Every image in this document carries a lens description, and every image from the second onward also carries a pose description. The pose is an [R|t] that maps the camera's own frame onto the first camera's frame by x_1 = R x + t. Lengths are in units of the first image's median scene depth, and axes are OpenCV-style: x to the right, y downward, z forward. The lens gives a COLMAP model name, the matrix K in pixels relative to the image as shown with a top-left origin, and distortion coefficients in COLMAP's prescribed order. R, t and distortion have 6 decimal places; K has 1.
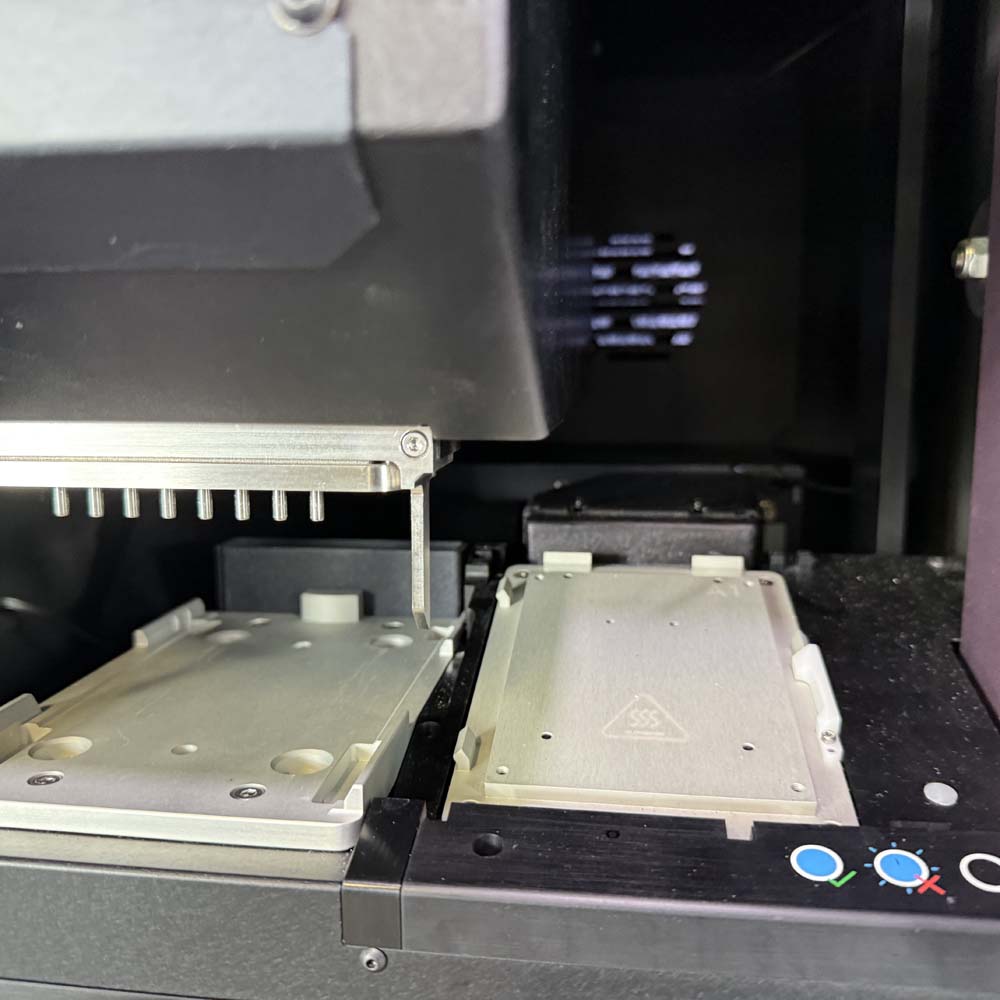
lens RADIAL K [[1000.6, 0, 500.0], [0, 1000.6, 500.0], [0, 0, 1]] dist [0.121621, -0.366840]
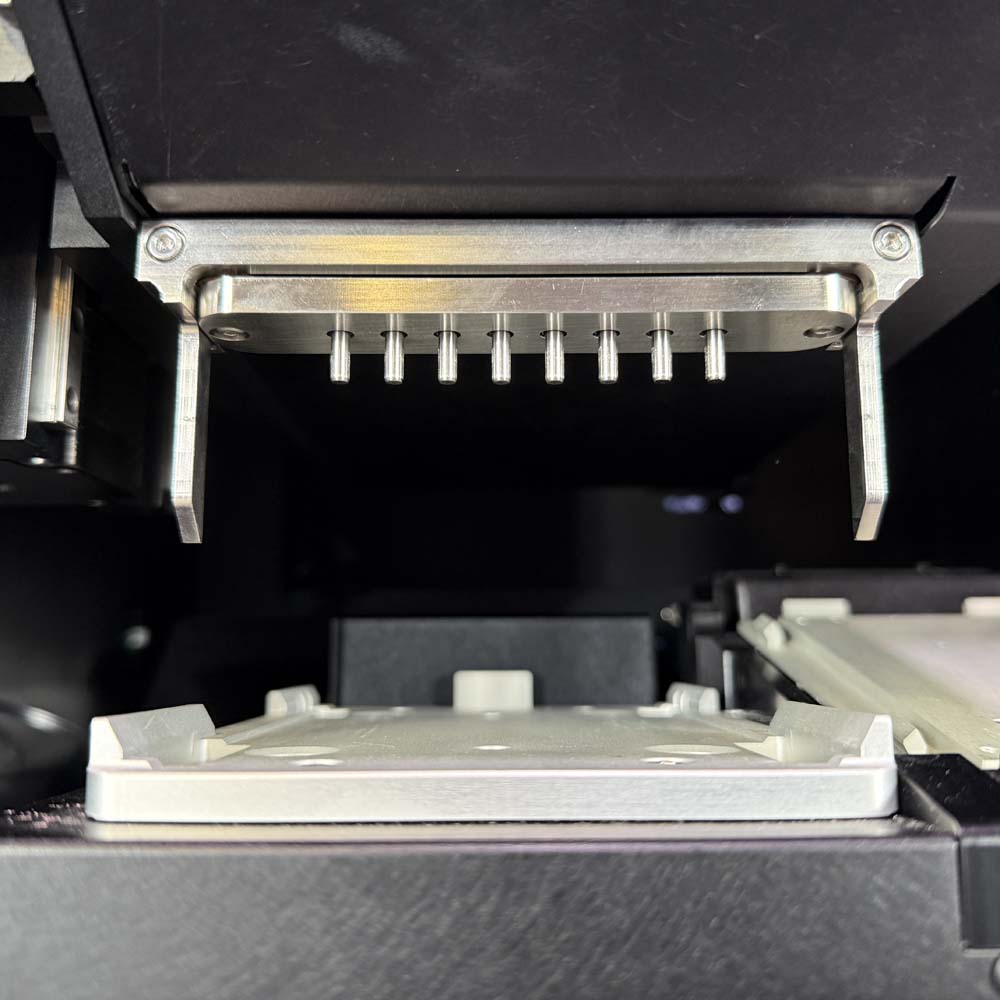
lens RADIAL K [[1000.6, 0, 500.0], [0, 1000.6, 500.0], [0, 0, 1]] dist [0.121621, -0.366840]
pose [[0.990657, 0.020685, 0.134801, -0.331384], [0.019925, 0.955870, -0.293112, 0.238154], [-0.134915, 0.293060, 0.946527, 0.281923]]
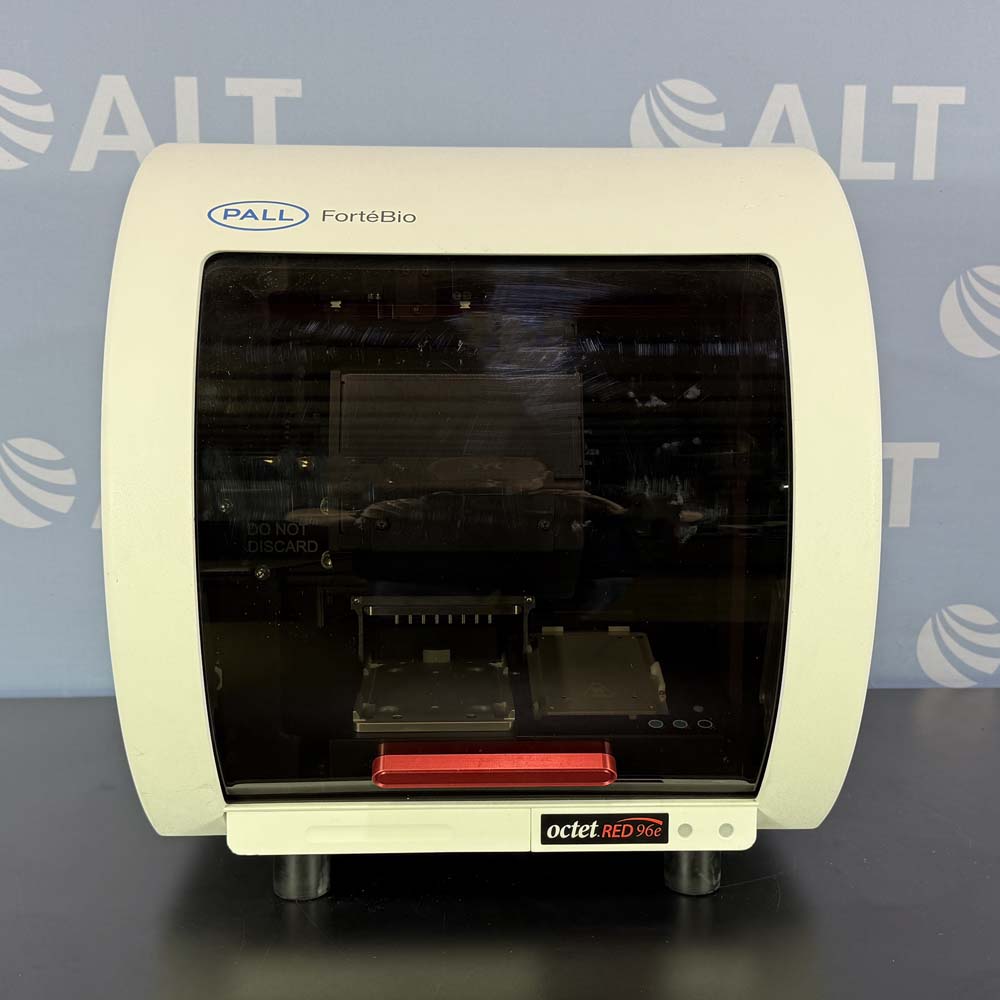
lens RADIAL K [[1403.2, 0, 501.7], [0, 1403.2, 542.6], [0, 0, 1]] dist [0.217275, -0.749118]
pose [[0.986960, -0.024395, 0.159106, -0.608470], [0.020516, 0.999452, 0.025978, -0.246281], [-0.159653, -0.022375, 0.986920, -2.328776]]
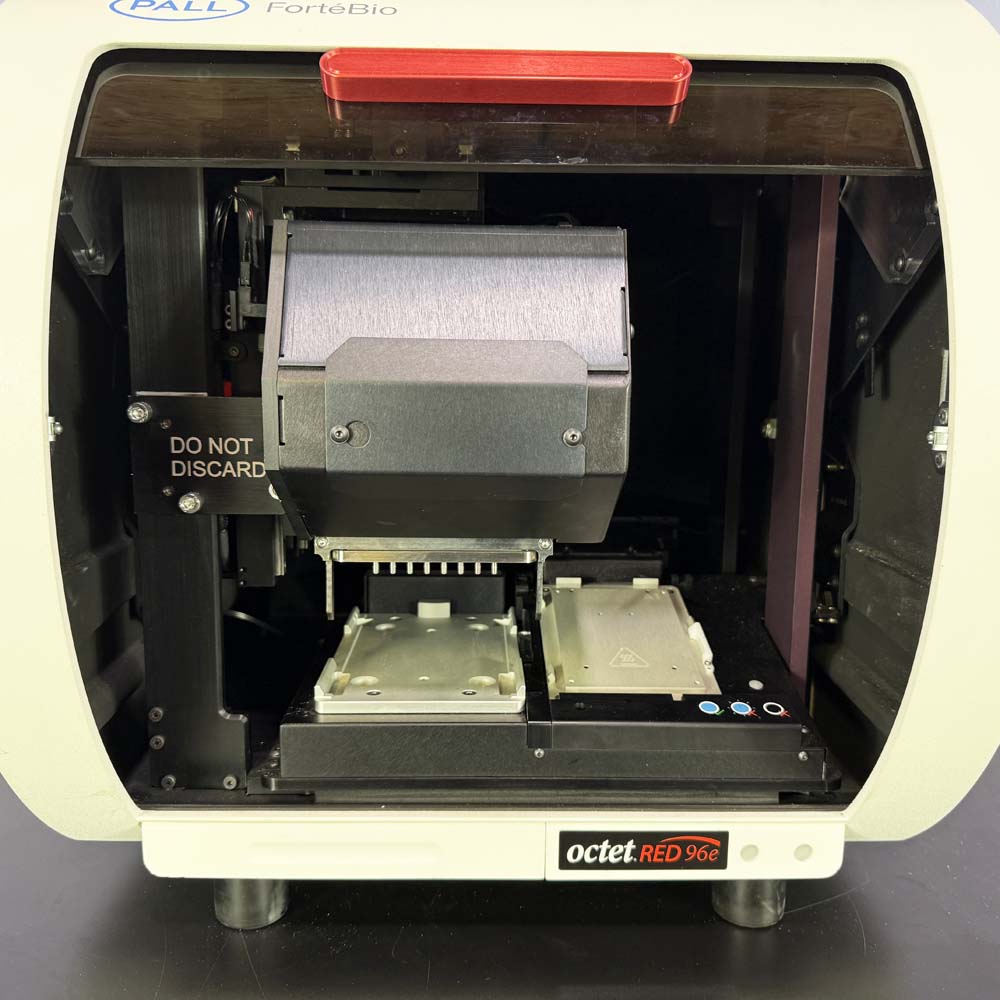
lens RADIAL K [[980.8, 0, 500.2], [0, 980.8, 489.6], [0, 0, 1]] dist [0.120854, -0.178291]
pose [[0.988734, -0.009524, 0.149380, -0.386344], [0.009171, 0.999953, 0.003052, -0.139004], [-0.149402, -0.001647, 0.988775, -0.940055]]
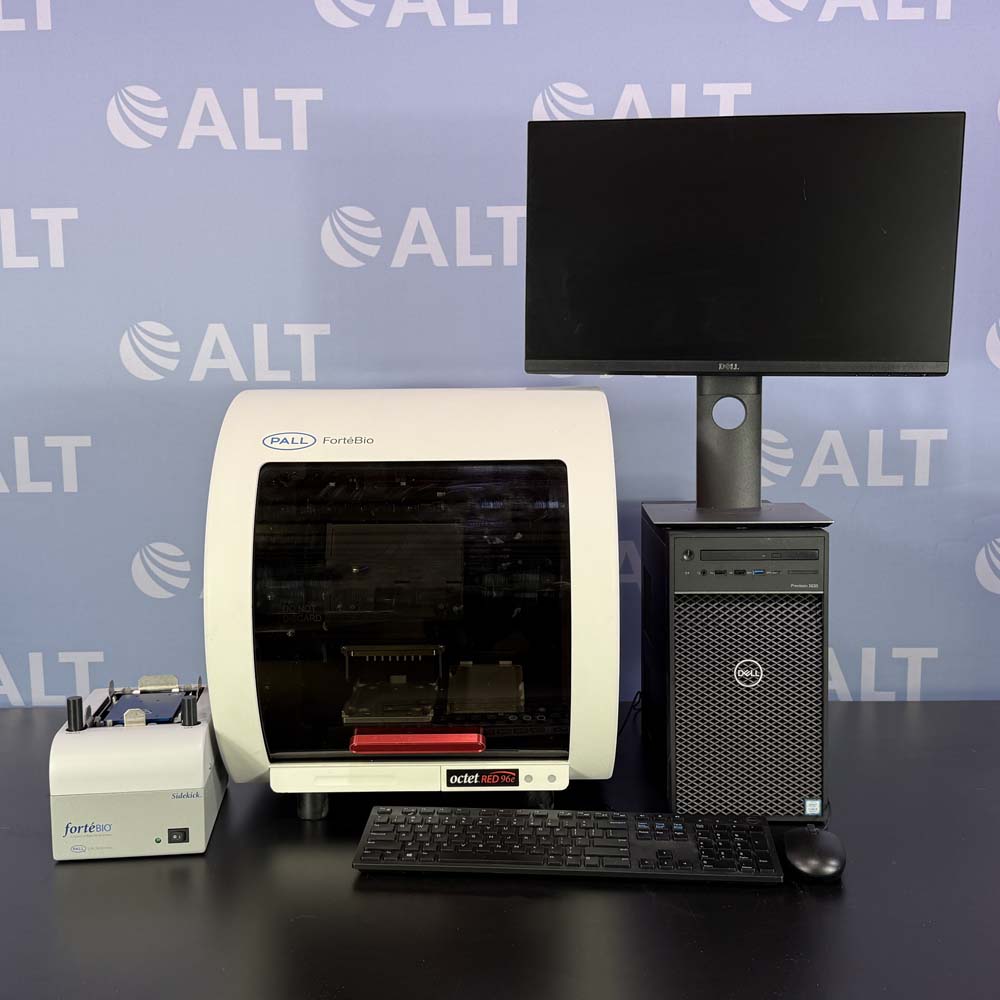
lens RADIAL K [[1140.9, 0, 483.0], [0, 1140.9, 501.7], [0, 0, 1]] dist [0.117208, -0.333299]
pose [[0.992651, -0.021369, 0.119112, -0.417467], [0.027092, 0.998544, -0.046642, -0.390504], [-0.117942, 0.049527, 0.991785, -3.738612]]
